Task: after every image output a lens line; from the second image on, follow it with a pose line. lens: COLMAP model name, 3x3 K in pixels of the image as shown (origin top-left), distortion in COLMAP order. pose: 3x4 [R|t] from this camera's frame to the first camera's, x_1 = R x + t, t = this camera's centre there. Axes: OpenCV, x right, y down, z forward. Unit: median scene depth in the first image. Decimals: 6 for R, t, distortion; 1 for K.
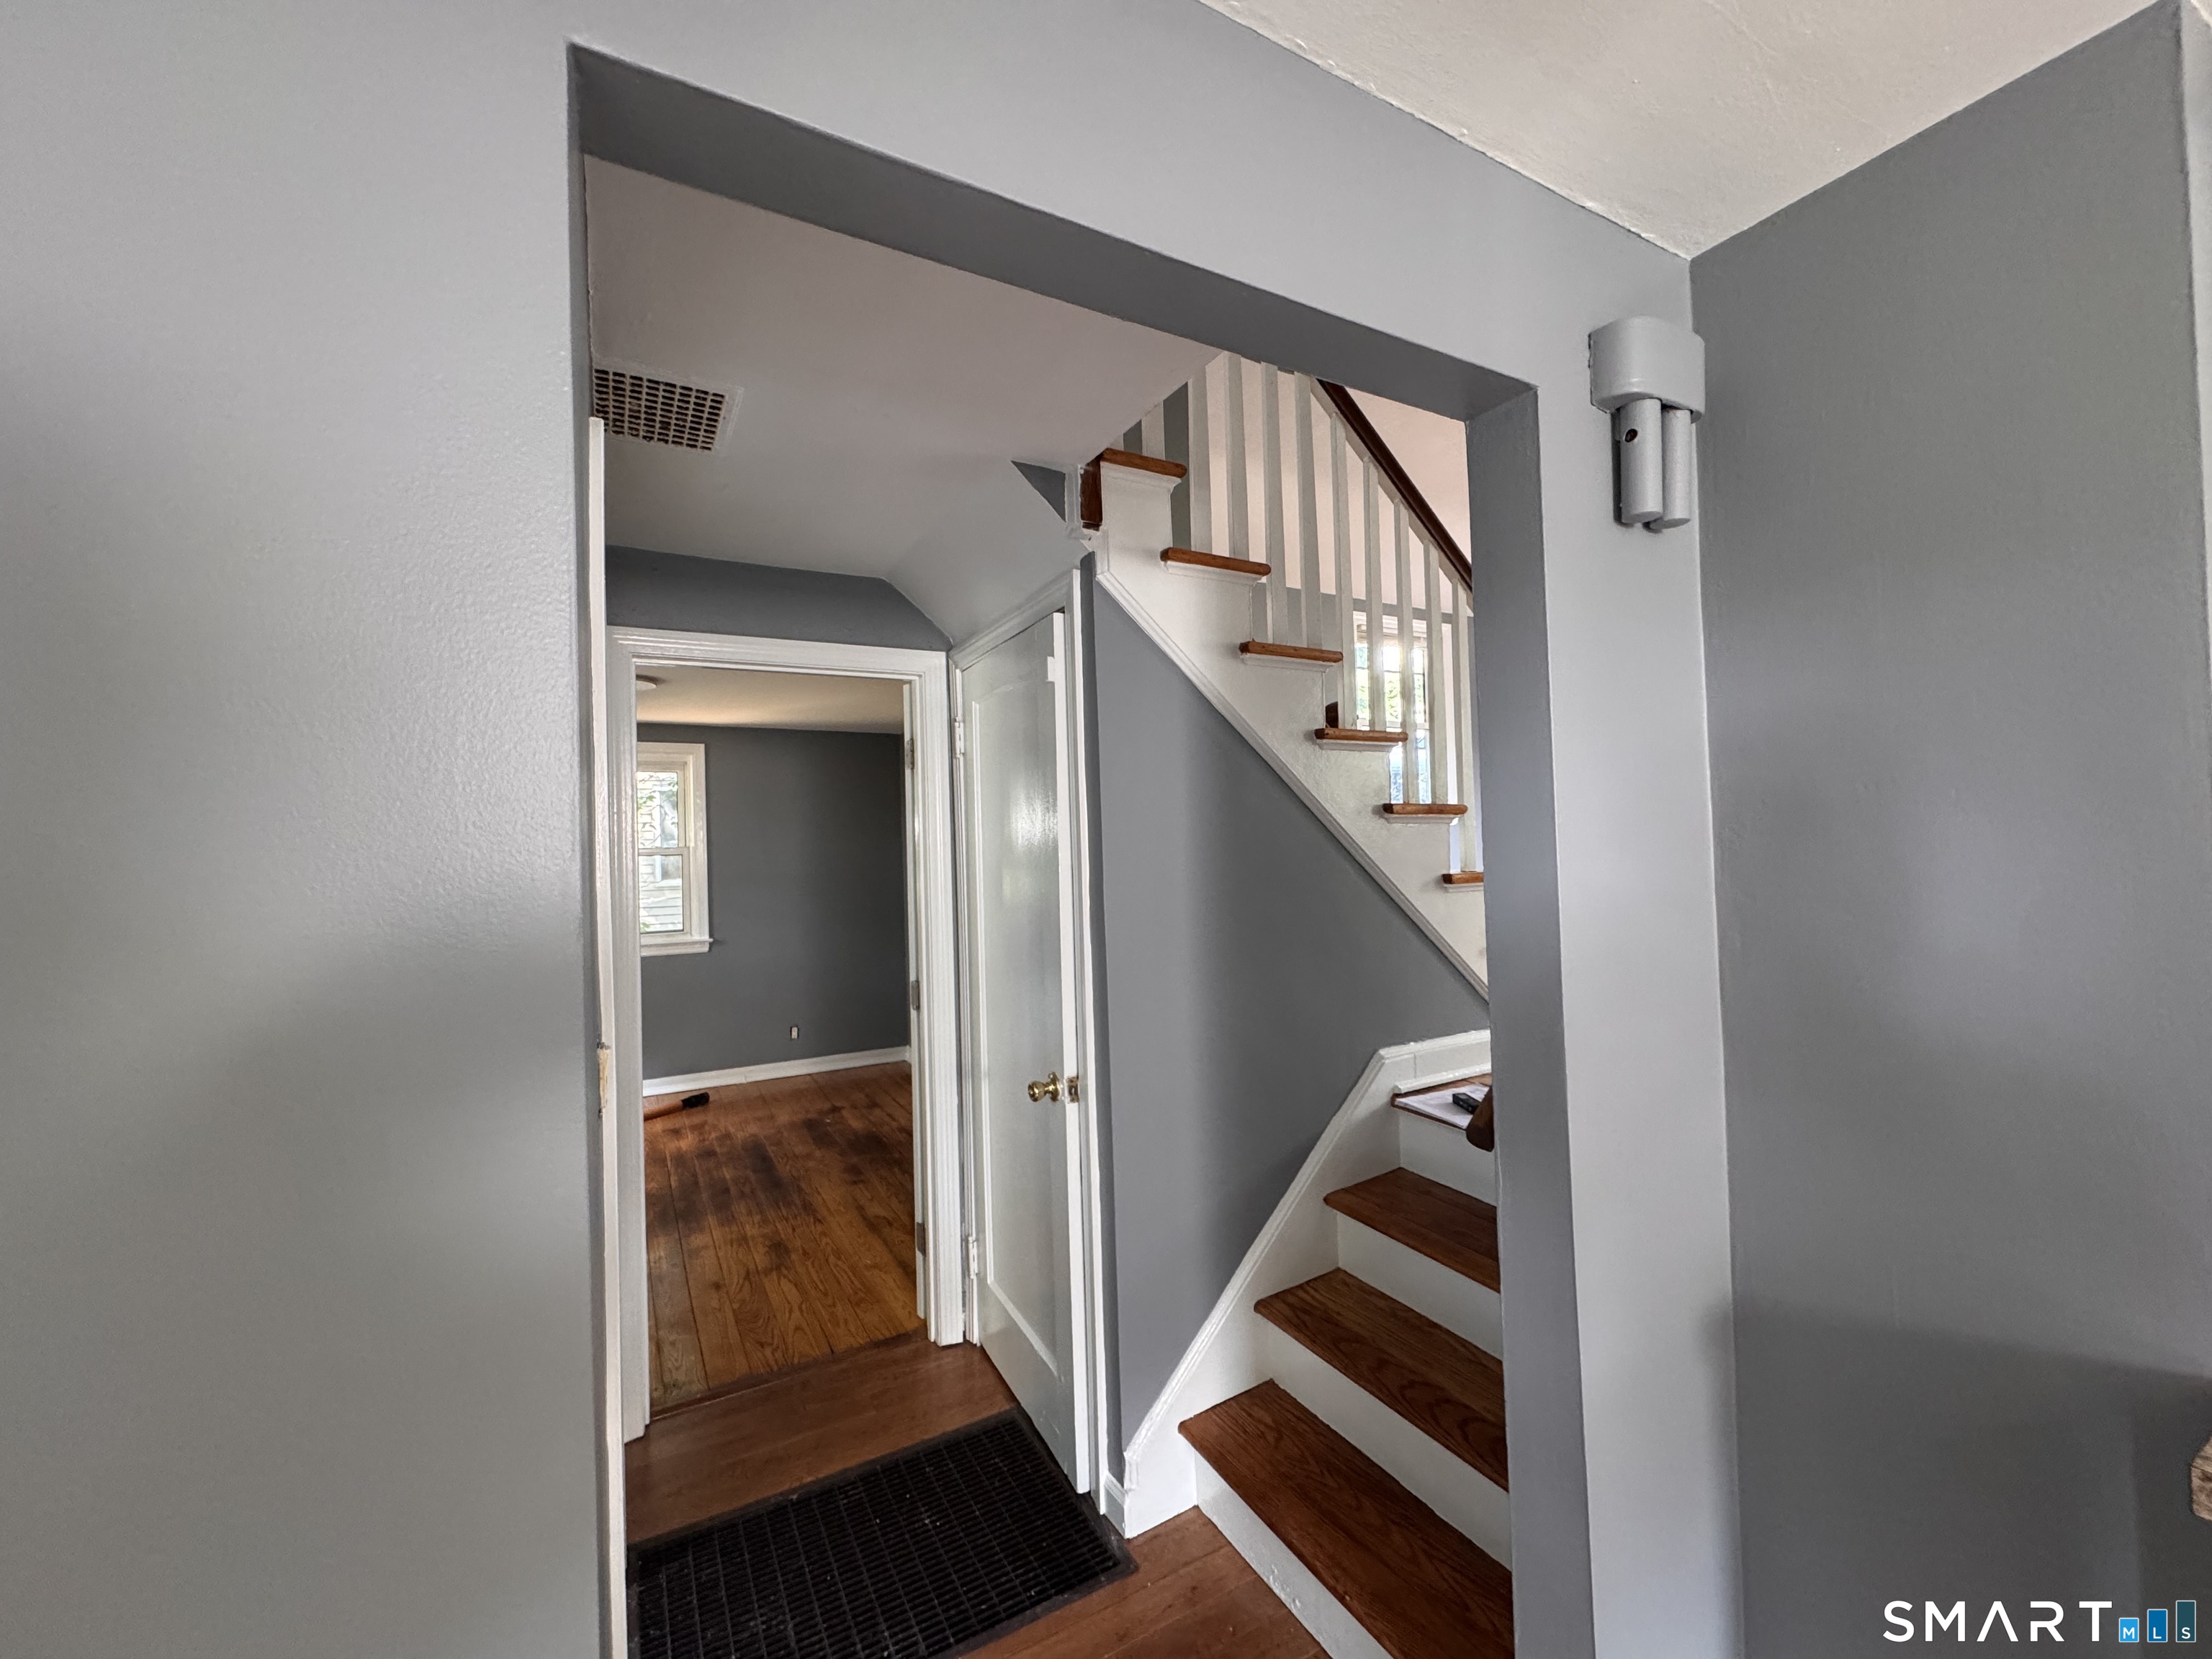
lens RADIAL K [[878.0, 0, 1106.0], [0, 878.0, 829.5], [0, 0, 1]] dist [-0.000496, 0.000013]
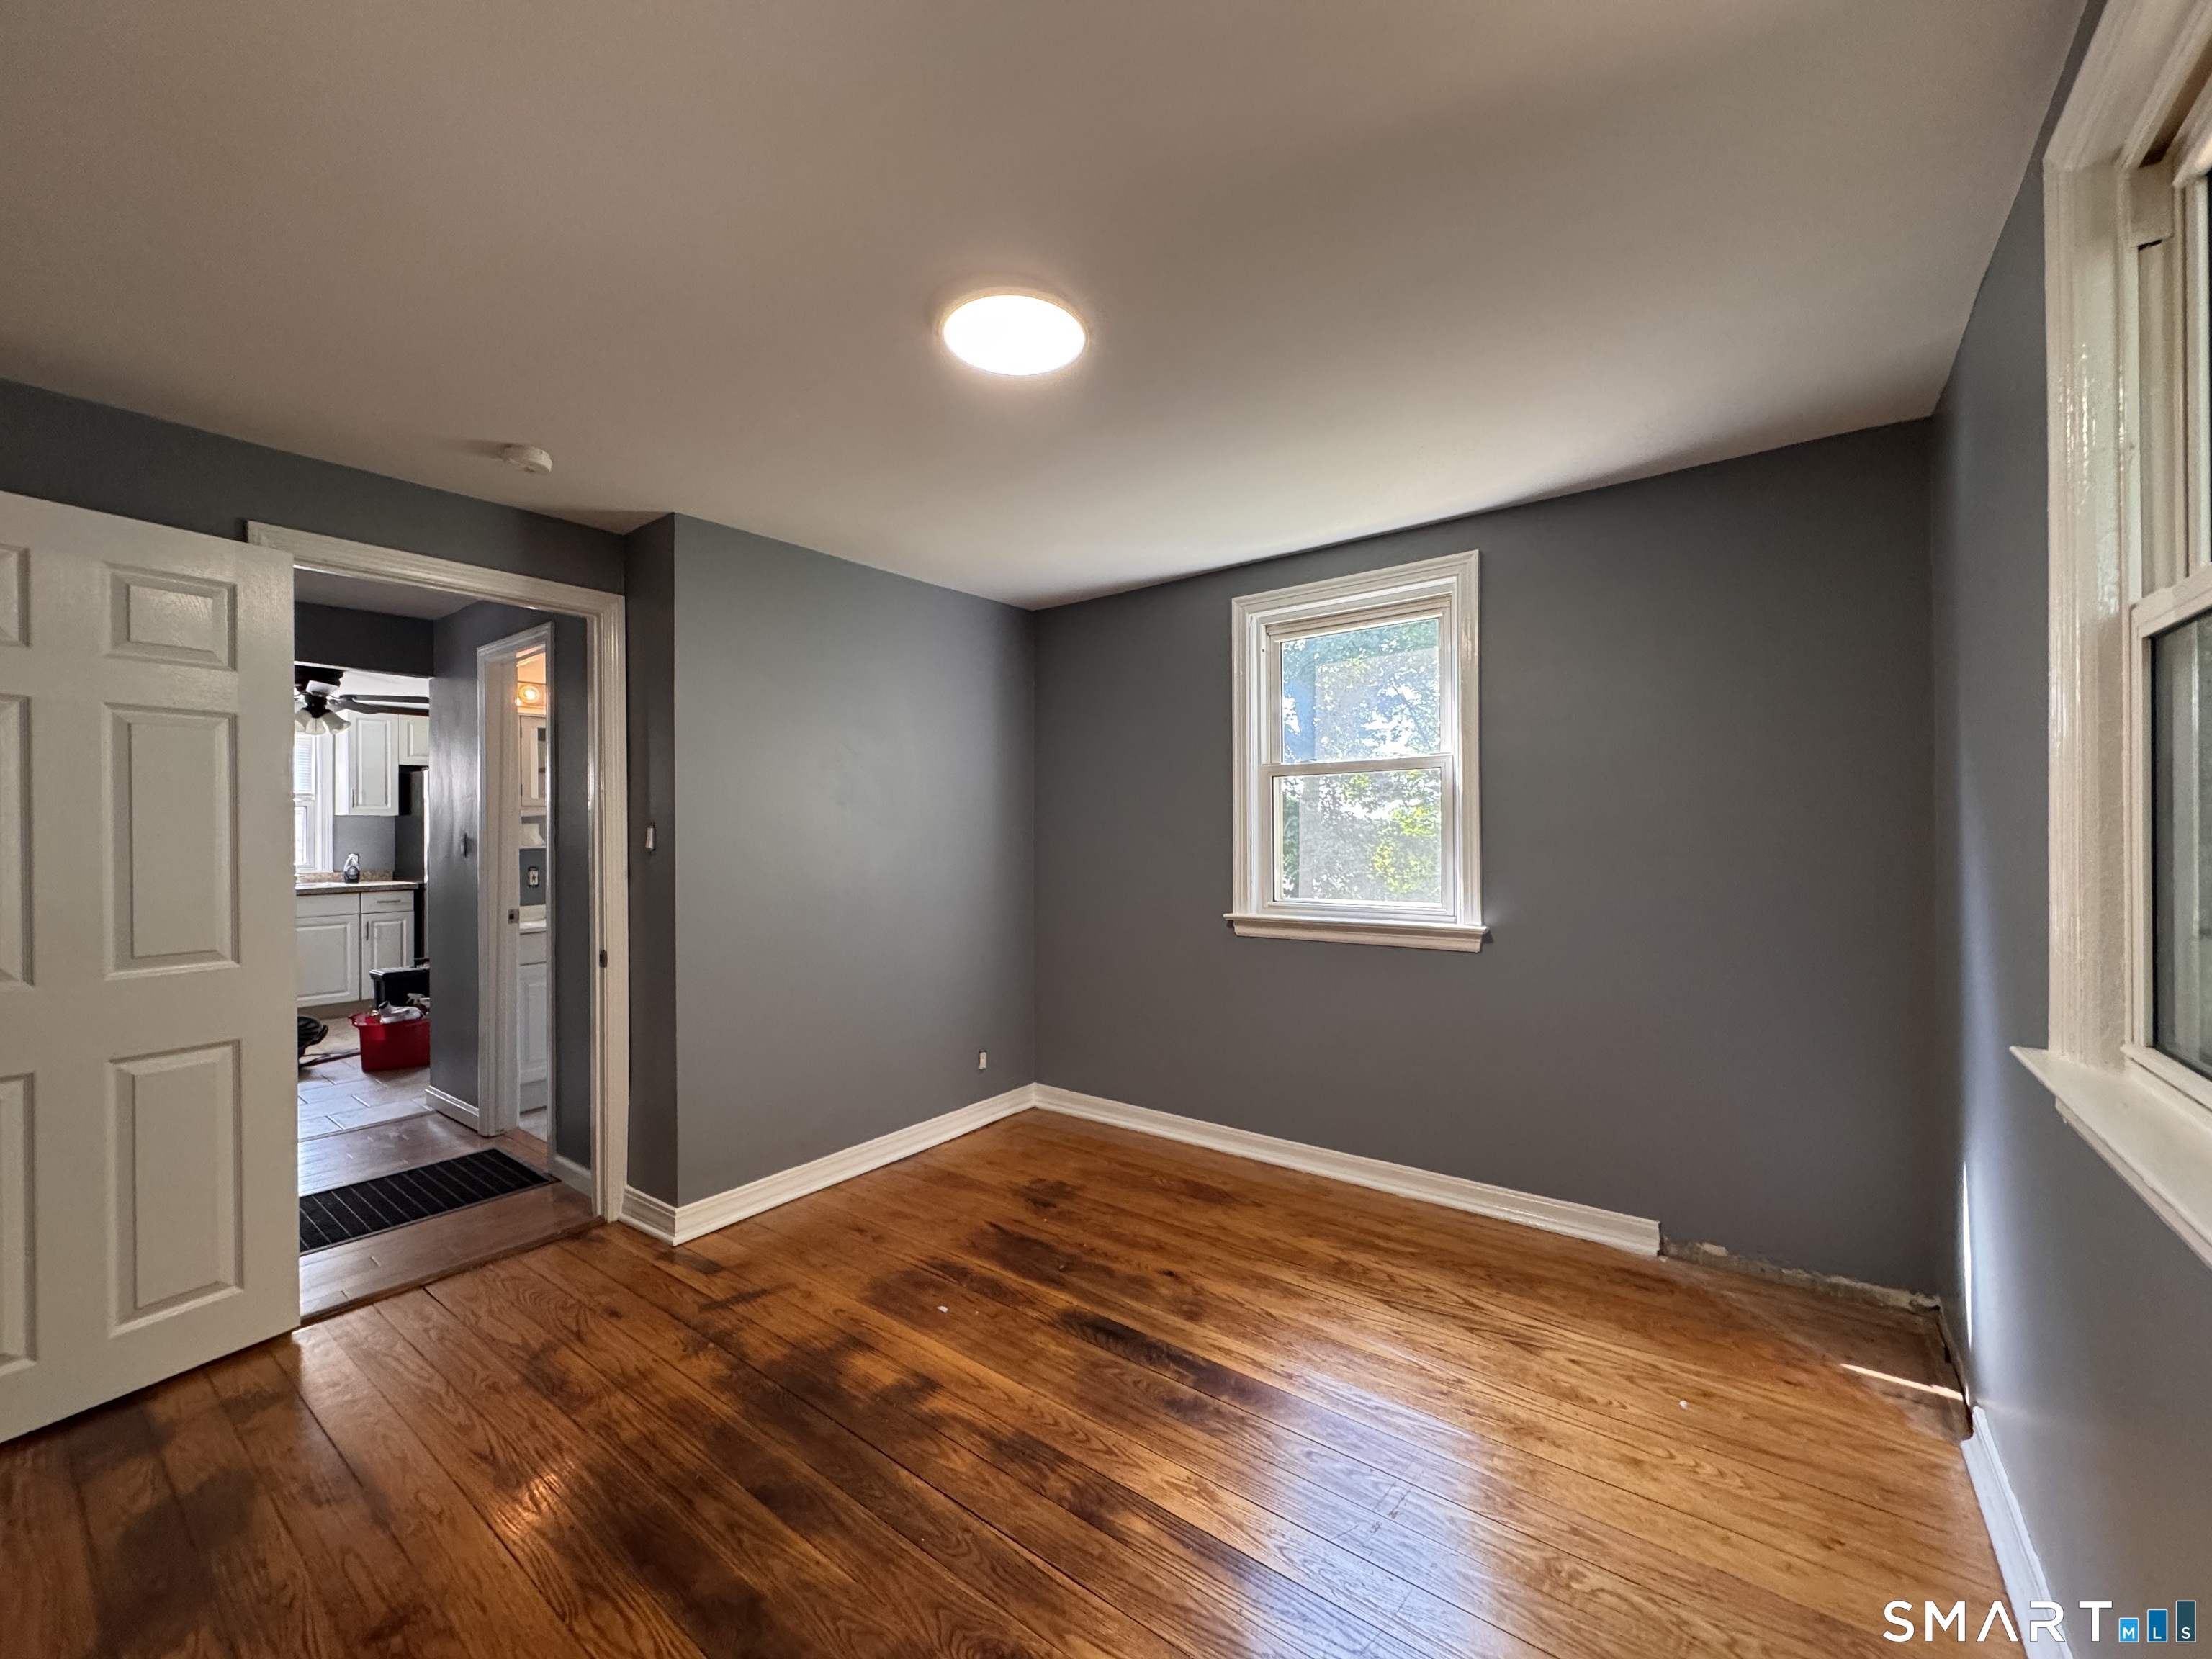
lens RADIAL K [[878.0, 0, 1106.0], [0, 878.0, 829.5], [0, 0, 1]] dist [-0.000496, 0.000013]
pose [[-0.918019, 0.035678, -0.394927, -0.467584], [0.037775, 0.999283, 0.002465, 0.092470], [0.394732, -0.012656, -0.918709, 1.604572]]
